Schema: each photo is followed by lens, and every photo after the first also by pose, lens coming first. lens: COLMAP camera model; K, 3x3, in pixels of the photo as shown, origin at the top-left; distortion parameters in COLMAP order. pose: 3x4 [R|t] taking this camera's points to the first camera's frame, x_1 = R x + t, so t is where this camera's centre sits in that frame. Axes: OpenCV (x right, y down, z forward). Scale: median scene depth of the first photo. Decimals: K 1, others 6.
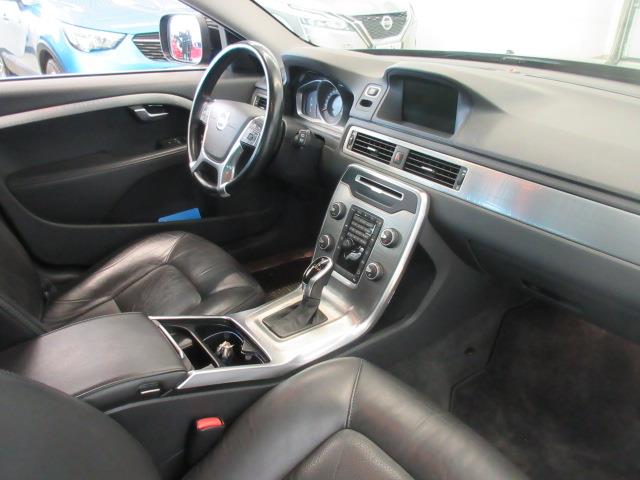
lens RADIAL K [[492.7, 0, 321.5], [0, 492.7, 252.0], [0, 0, 1]] dist [0.005329, -0.006195]
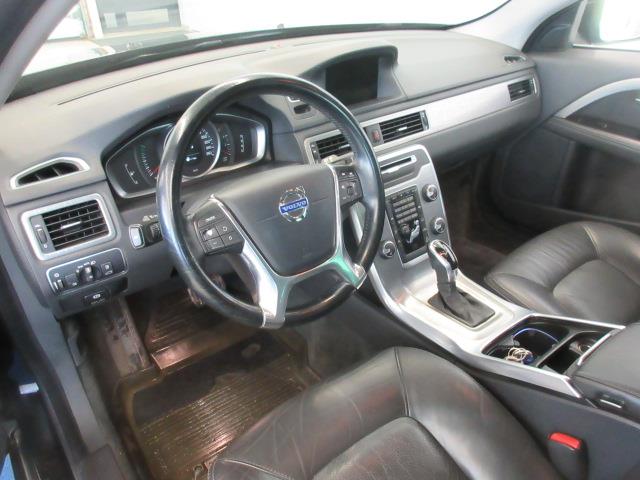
lens RADIAL K [[492.7, 0, 321.5], [0, 492.7, 252.0], [0, 0, 1]] dist [0.005329, -0.006195]
pose [[0.005613, -0.528759, 0.848753, -0.863817], [0.512955, 0.730113, 0.451456, -0.550436], [-0.858397, 0.432838, 0.275327, 0.948092]]
